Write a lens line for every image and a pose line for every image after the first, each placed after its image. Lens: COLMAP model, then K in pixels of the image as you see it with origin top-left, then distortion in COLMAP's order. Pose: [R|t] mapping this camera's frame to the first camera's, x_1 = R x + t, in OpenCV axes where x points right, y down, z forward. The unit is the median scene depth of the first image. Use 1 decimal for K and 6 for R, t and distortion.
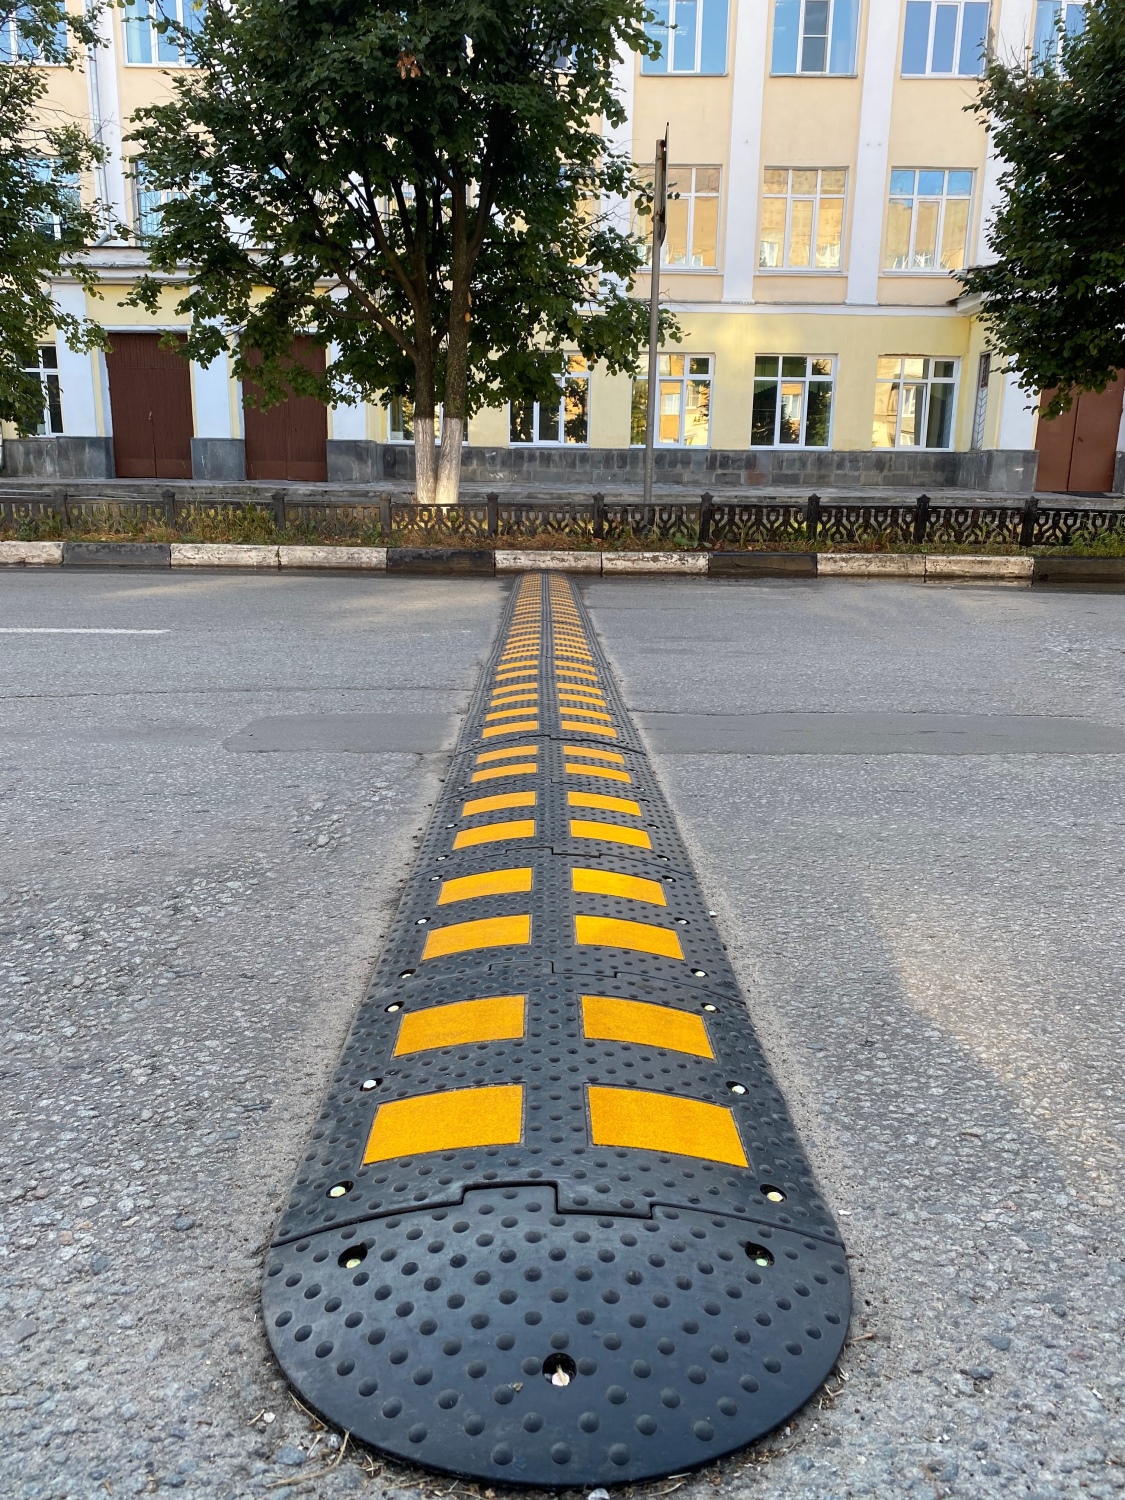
lens RADIAL K [[1166.8, 0, 562.5], [0, 1166.8, 750.0], [0, 0, 1]] dist [0.025534, -0.030459]
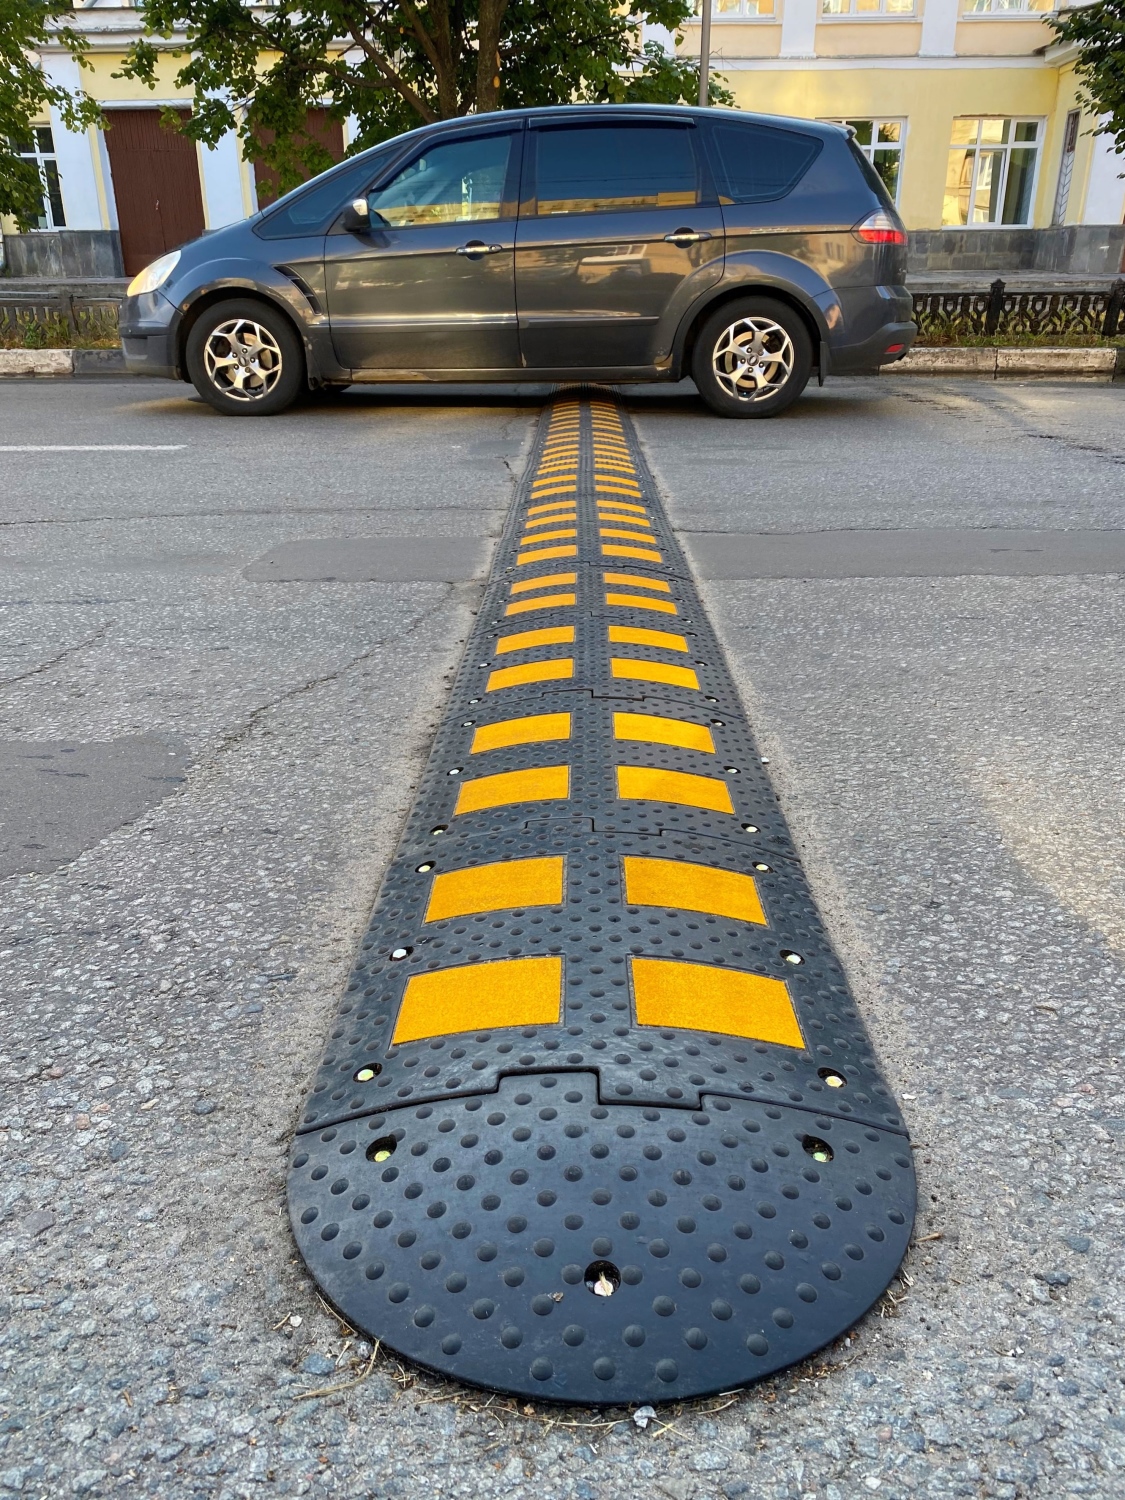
lens RADIAL K [[1166.8, 0, 562.5], [0, 1166.8, 750.0], [0, 0, 1]] dist [0.025534, -0.030459]
pose [[0.999356, -0.004110, -0.035658, 0.000435], [0.009818, 0.986837, 0.161419, -0.025678], [0.034525, -0.161665, 0.986242, 0.104025]]
